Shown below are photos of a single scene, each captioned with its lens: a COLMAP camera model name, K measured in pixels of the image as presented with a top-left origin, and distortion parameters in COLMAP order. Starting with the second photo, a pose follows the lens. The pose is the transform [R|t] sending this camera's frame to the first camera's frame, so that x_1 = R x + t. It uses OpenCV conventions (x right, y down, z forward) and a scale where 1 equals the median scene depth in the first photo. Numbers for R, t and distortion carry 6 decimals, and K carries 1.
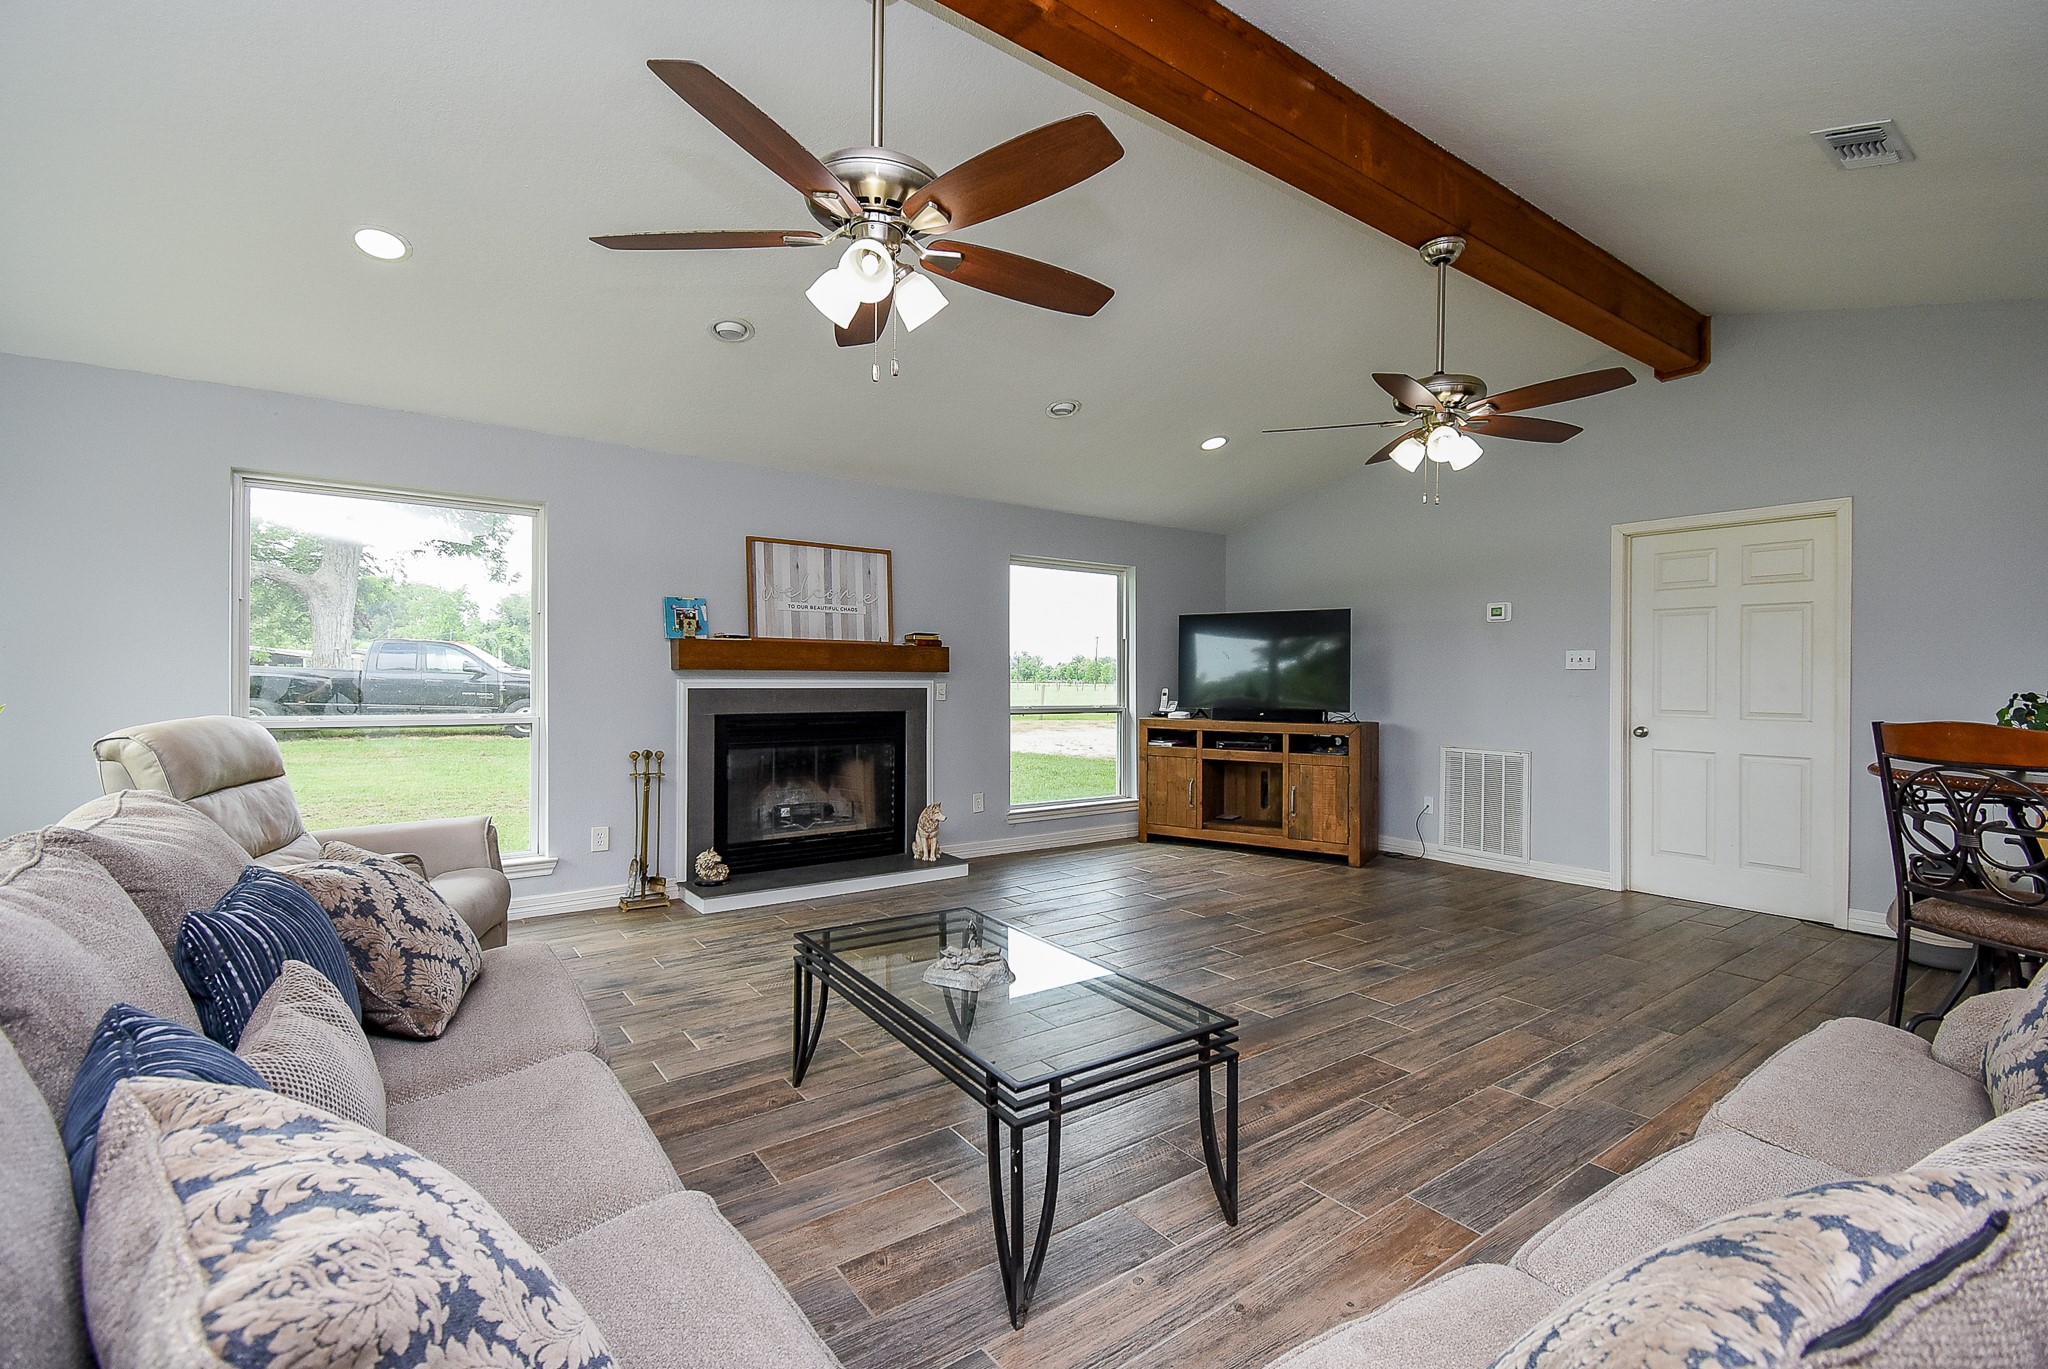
lens RADIAL K [[902.8, 0, 1030.0], [0, 902.8, 686.3], [0, 0, 1]] dist [0.032644, -0.021260]
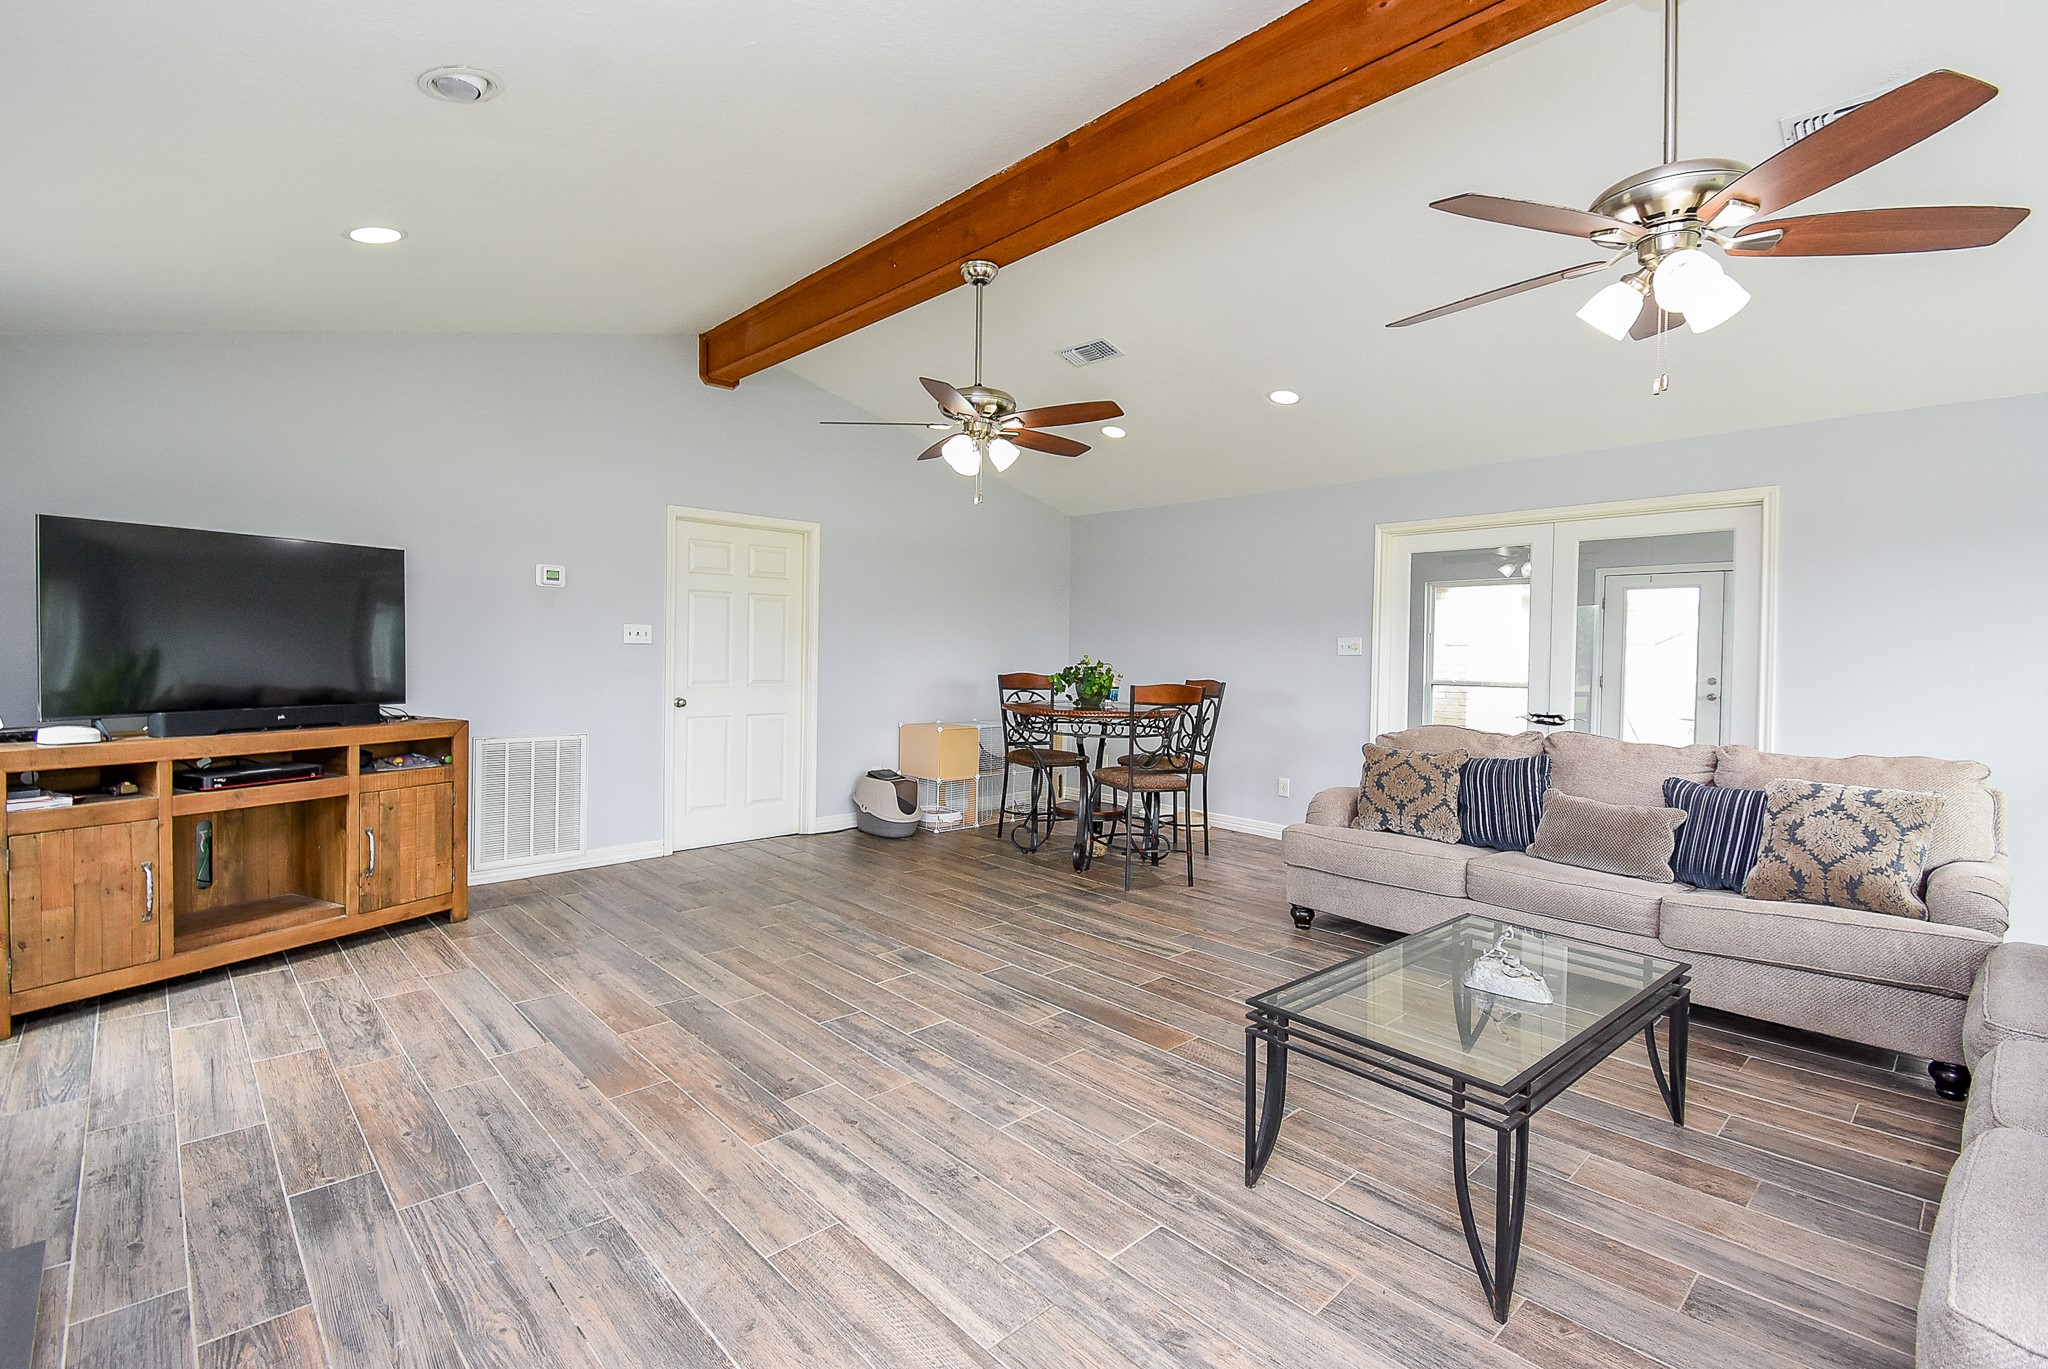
lens RADIAL K [[902.8, 0, 1010.3], [0, 902.8, 672.3], [0, 0, 1]] dist [0.032644, -0.021260]
pose [[-0.112064, -0.033549, 0.993134, -0.422306], [-0.009367, 0.999421, 0.032704, -0.023426], [-0.993657, -0.005638, -0.112313, 0.705387]]
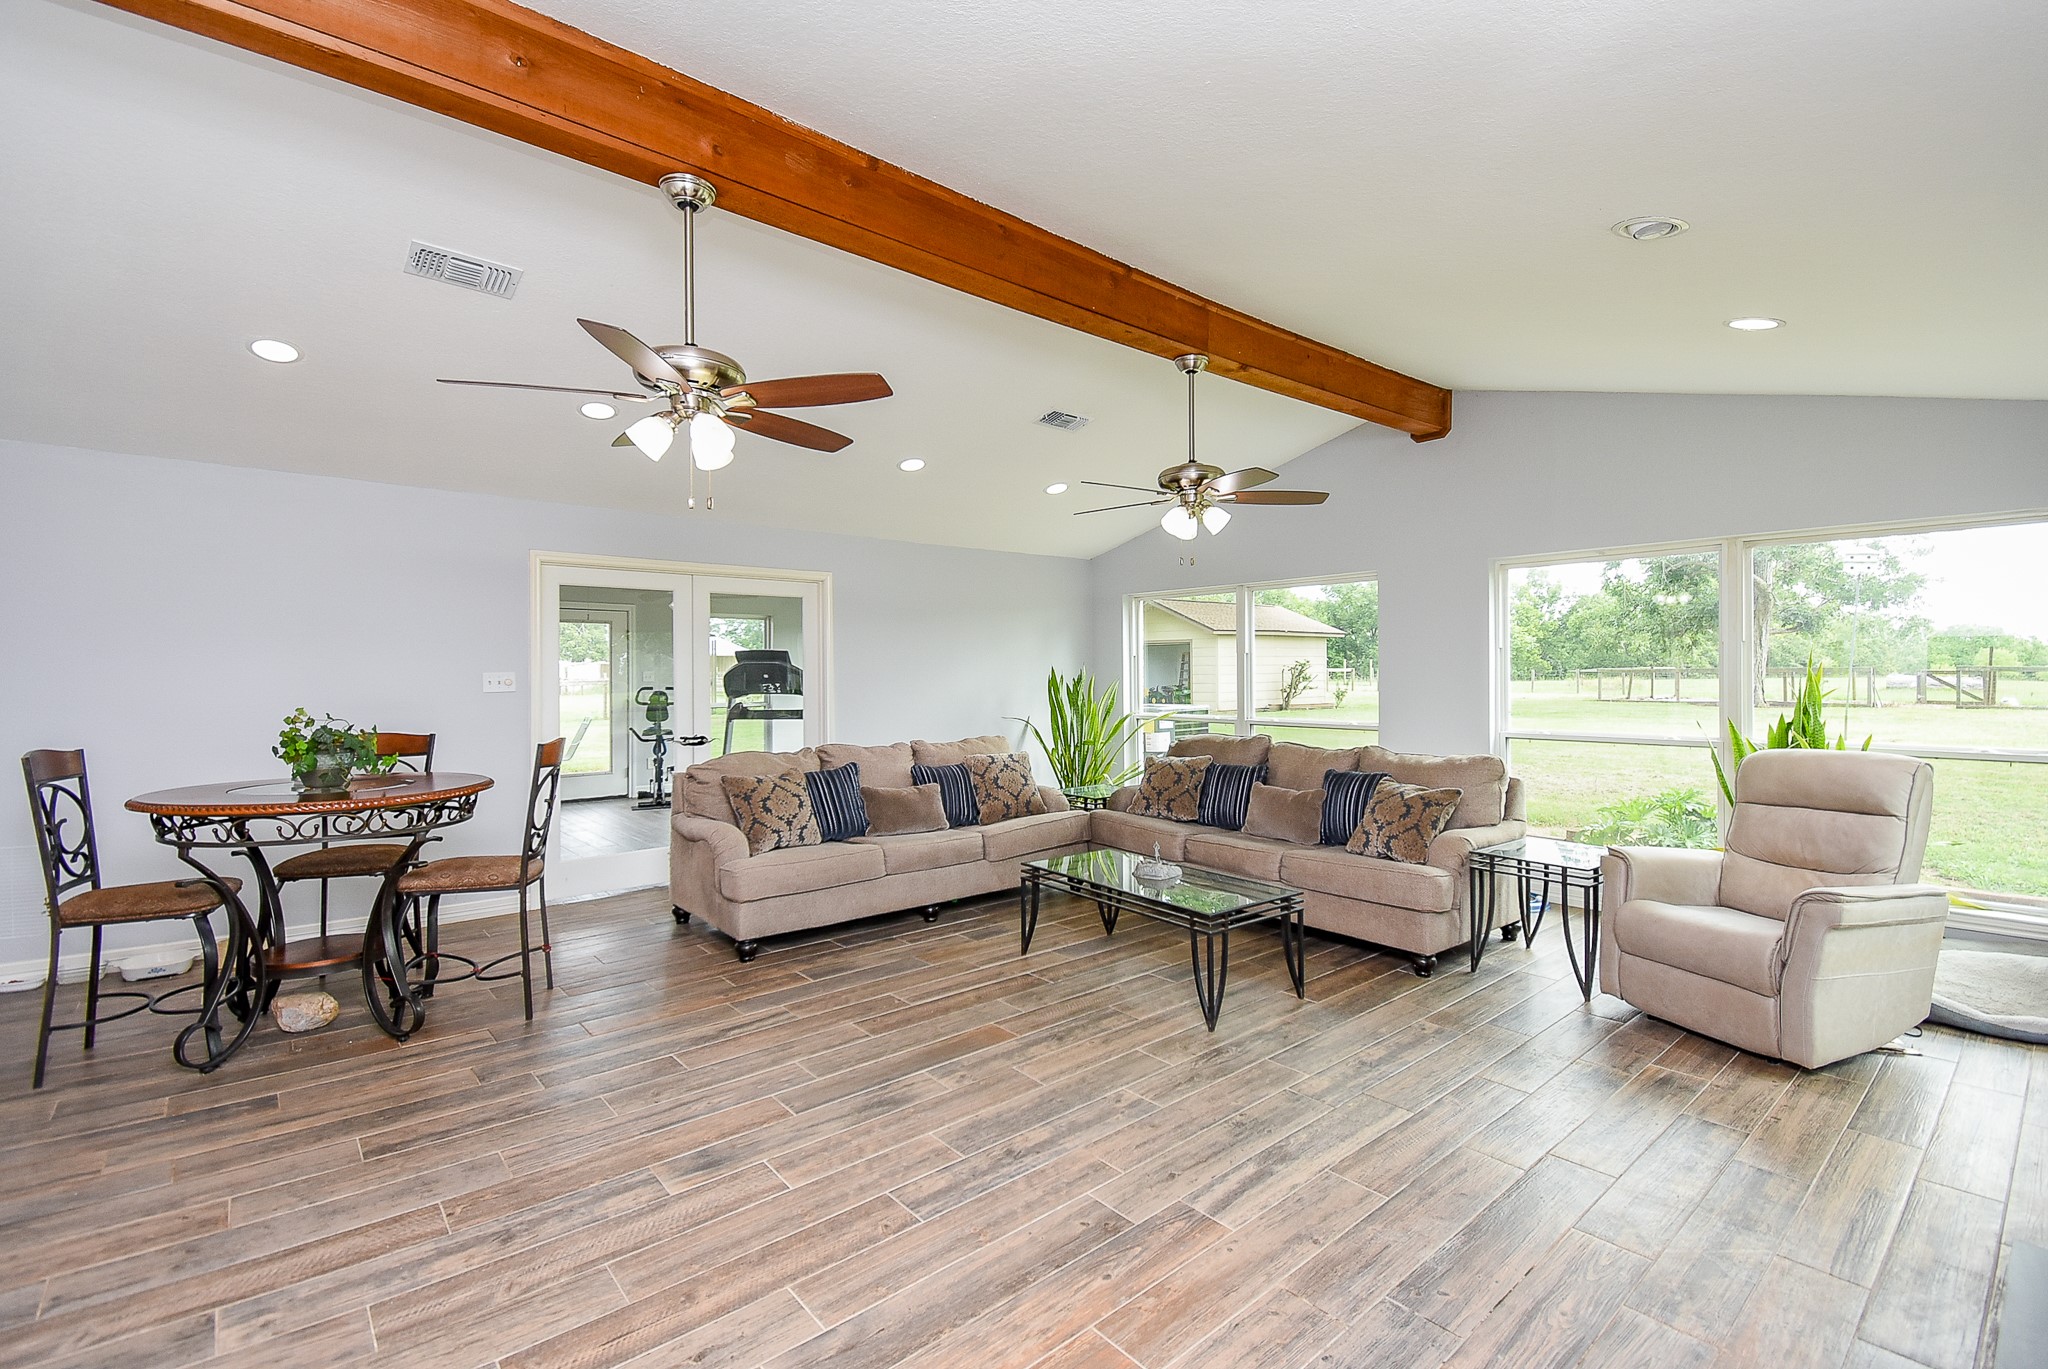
lens RADIAL K [[902.8, 0, 1020.5], [0, 902.8, 673.7], [0, 0, 1]] dist [0.032644, -0.021260]
pose [[-0.998268, -0.003045, -0.058753, 0.133209], [-0.003440, 0.999972, 0.006634, -0.039869], [0.058731, 0.006825, -0.998251, 1.184220]]
